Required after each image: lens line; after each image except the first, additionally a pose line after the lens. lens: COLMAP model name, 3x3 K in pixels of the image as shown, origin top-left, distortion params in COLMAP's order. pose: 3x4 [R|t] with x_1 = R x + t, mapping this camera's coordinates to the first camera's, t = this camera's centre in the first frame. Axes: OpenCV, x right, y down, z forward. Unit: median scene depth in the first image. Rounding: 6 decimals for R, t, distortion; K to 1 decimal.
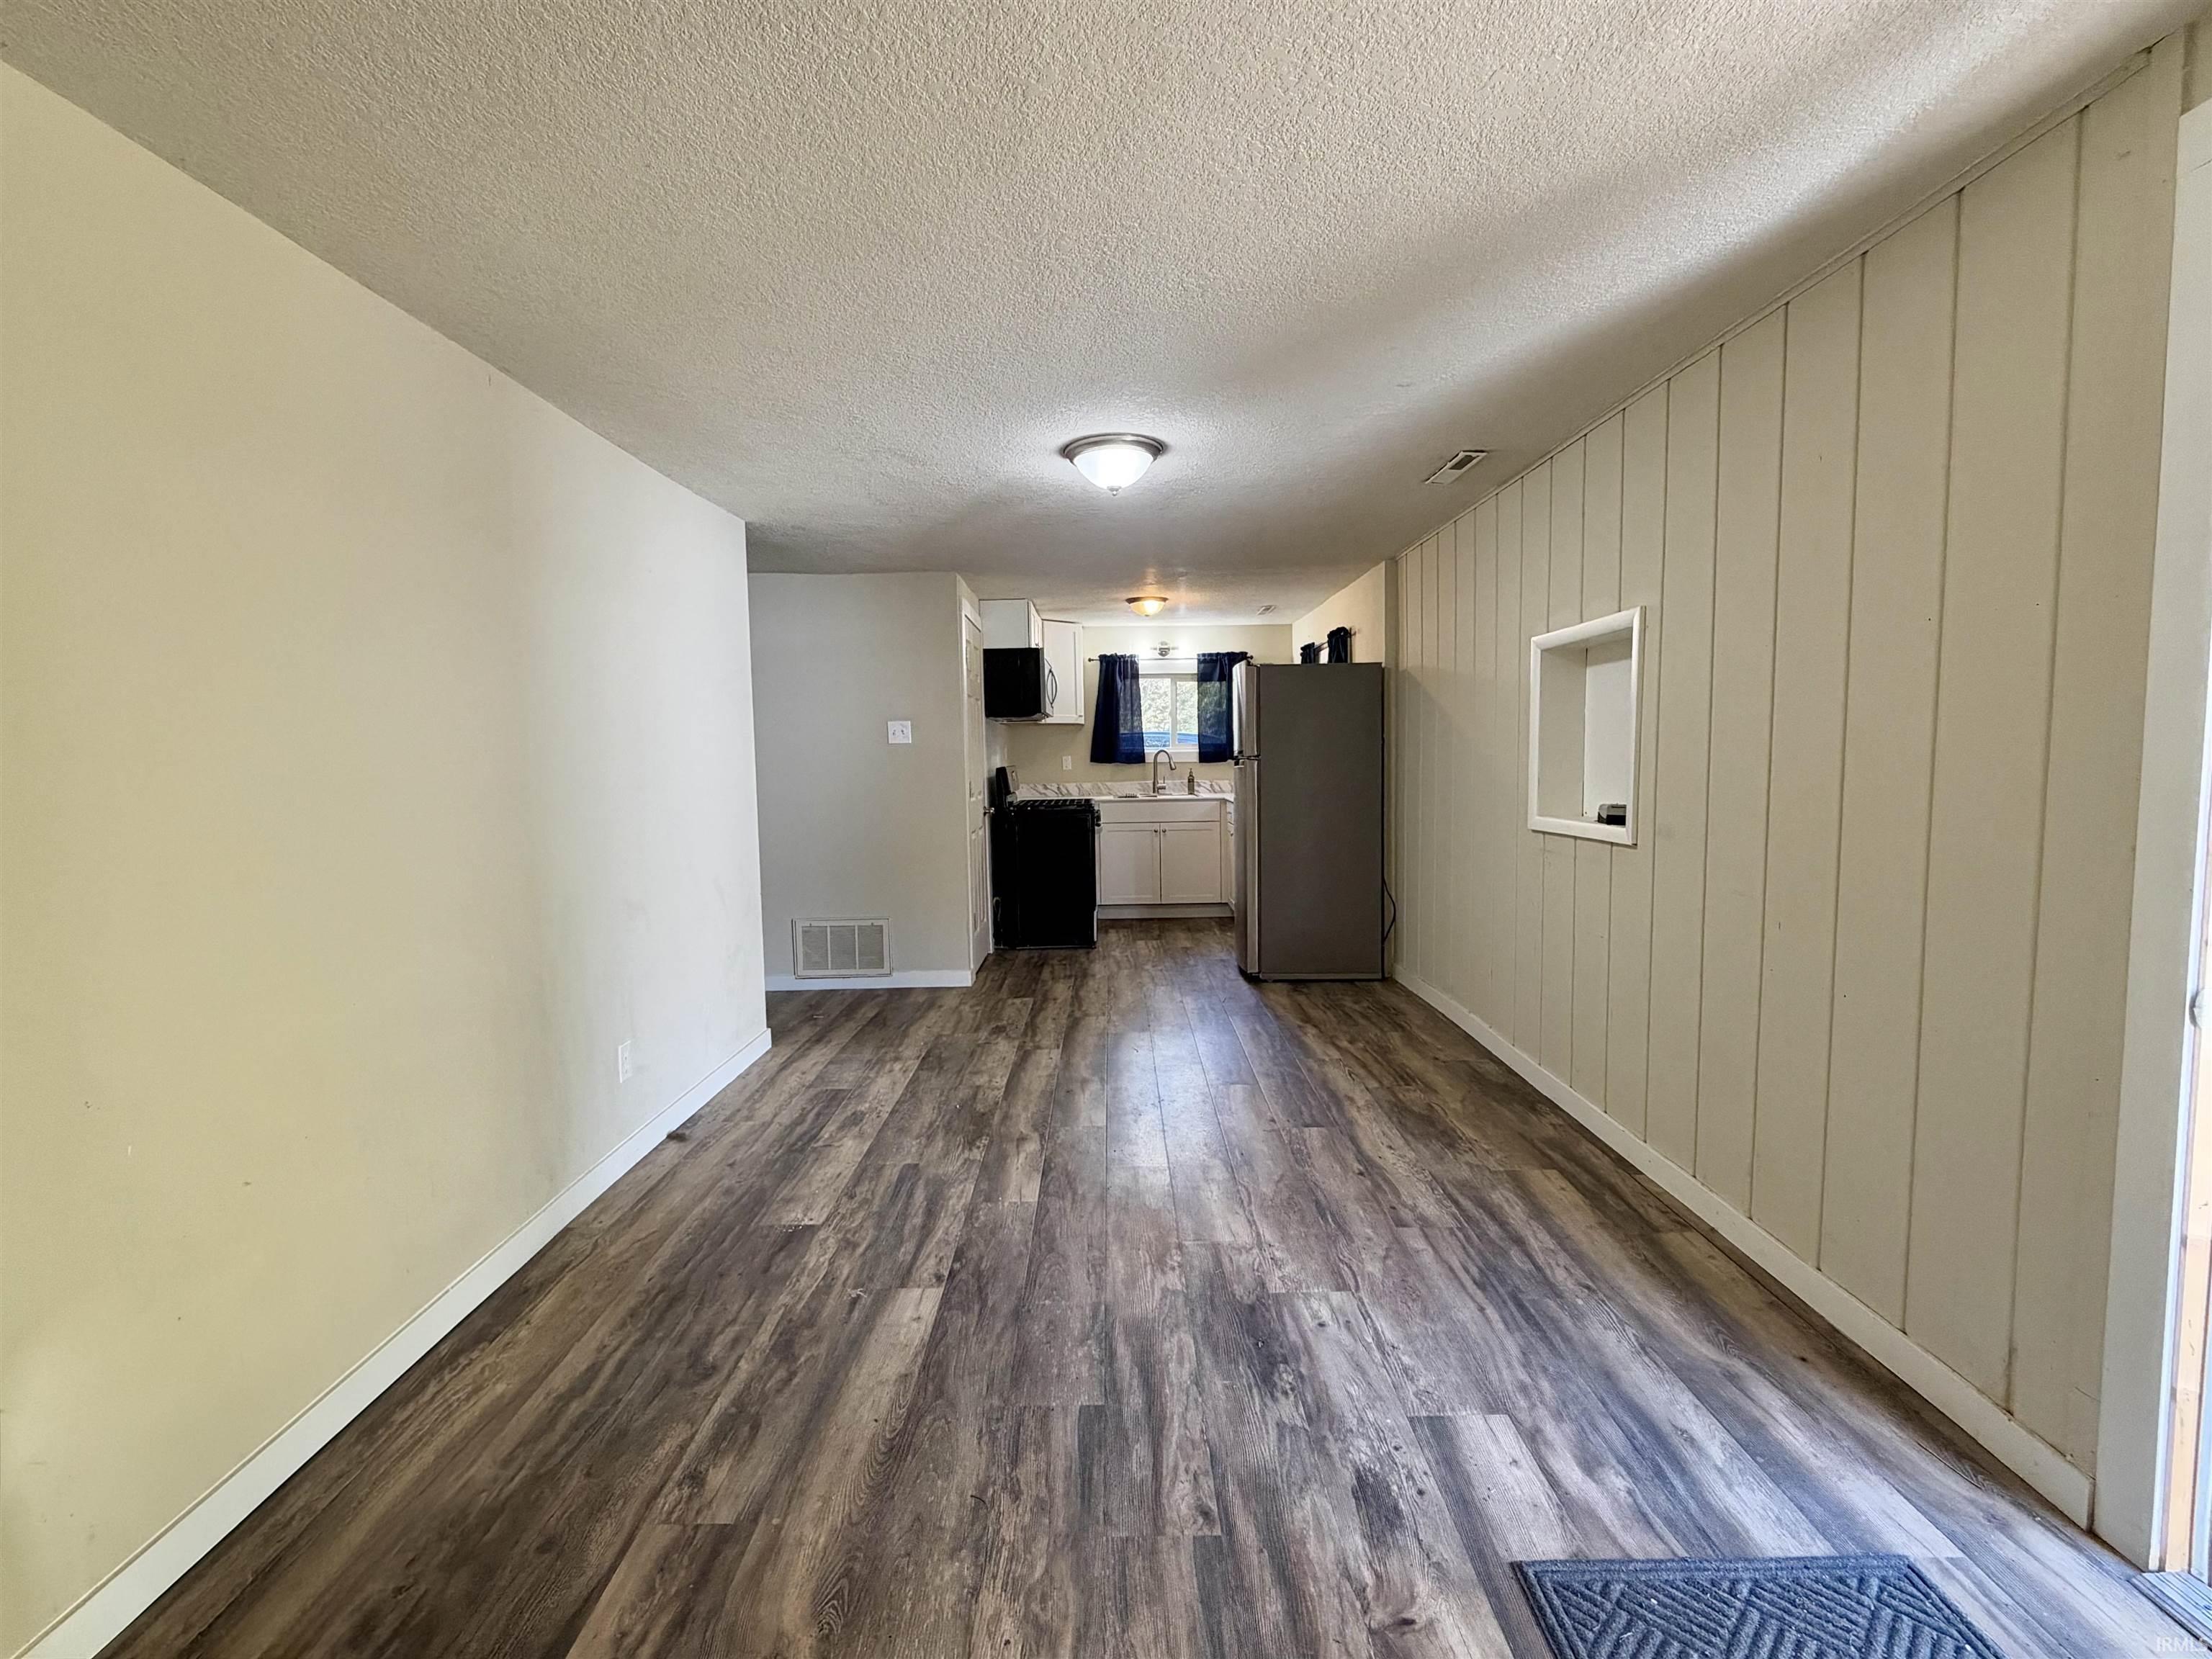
lens RADIAL K [[976.5, 0, 1105.6], [0, 976.5, 827.2], [0, 0, 1]] dist [-0.002629, 0.000286]
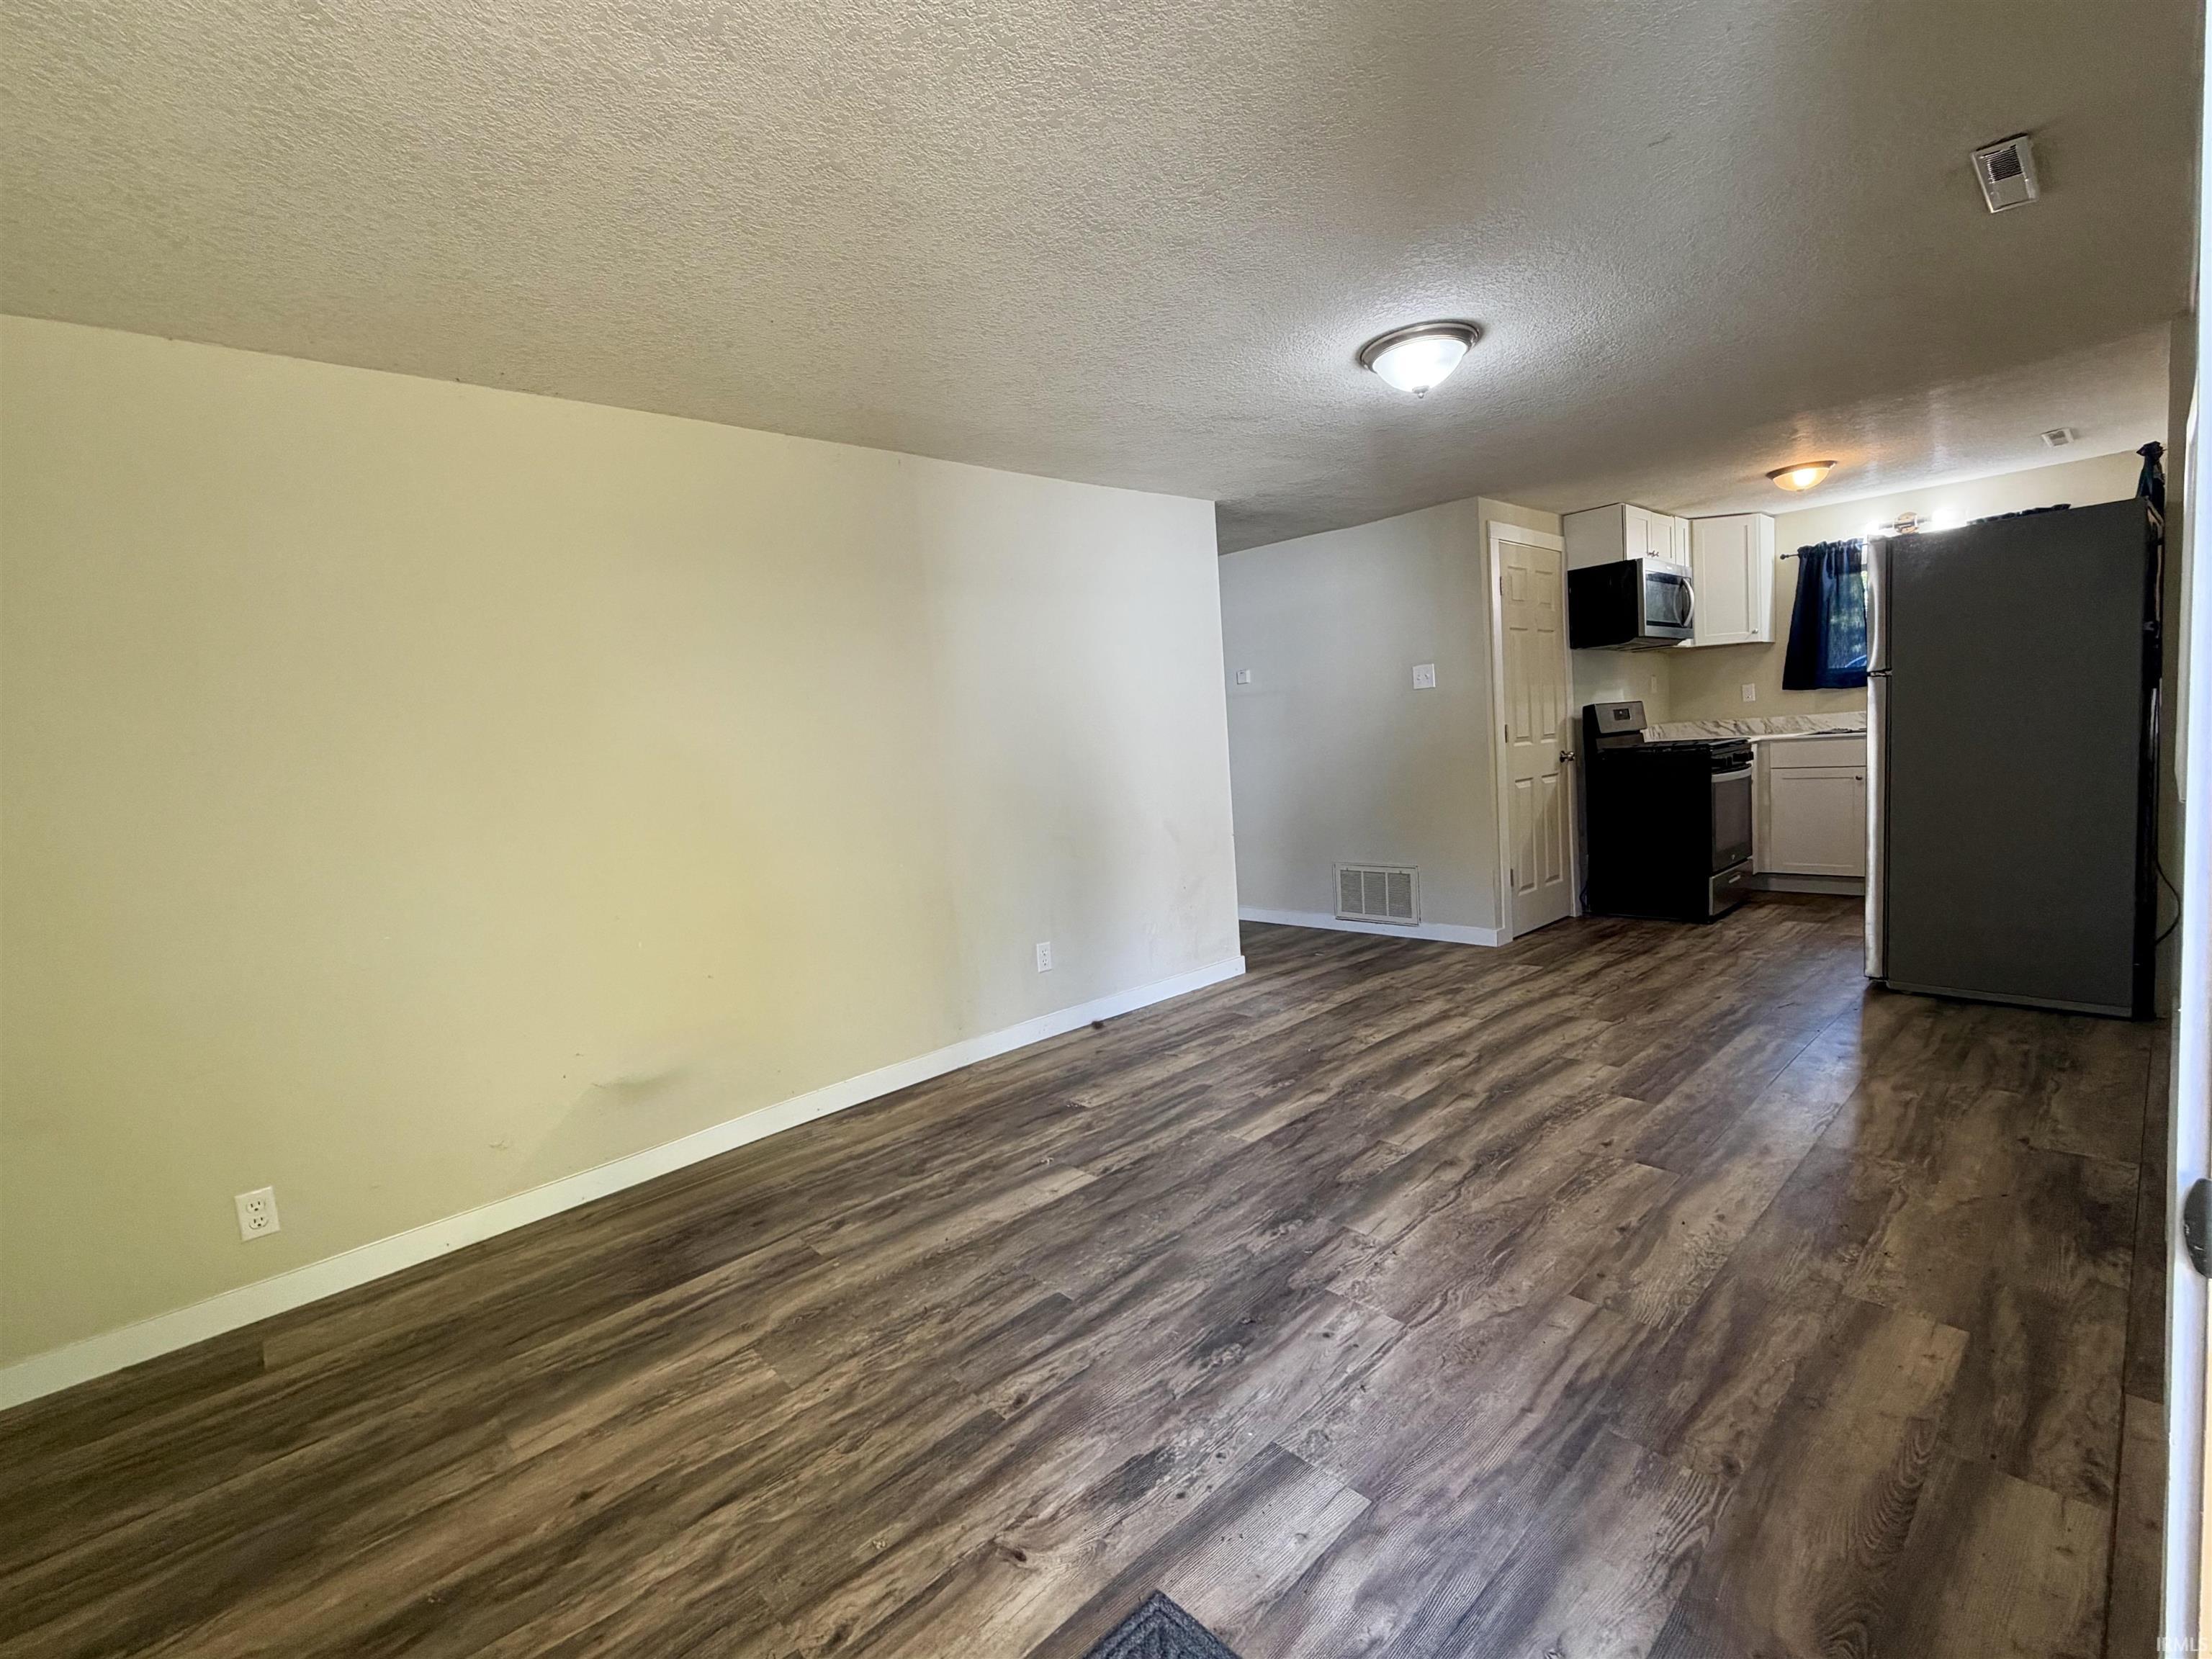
lens RADIAL K [[976.5, 0, 1105.6], [0, 976.5, 827.9], [0, 0, 1]] dist [-0.002629, 0.000286]
pose [[0.673823, 0.036992, -0.737966, 0.646481], [0.003170, 0.998592, 0.052950, 0.001095], [0.738886, -0.038018, 0.672757, 0.242184]]
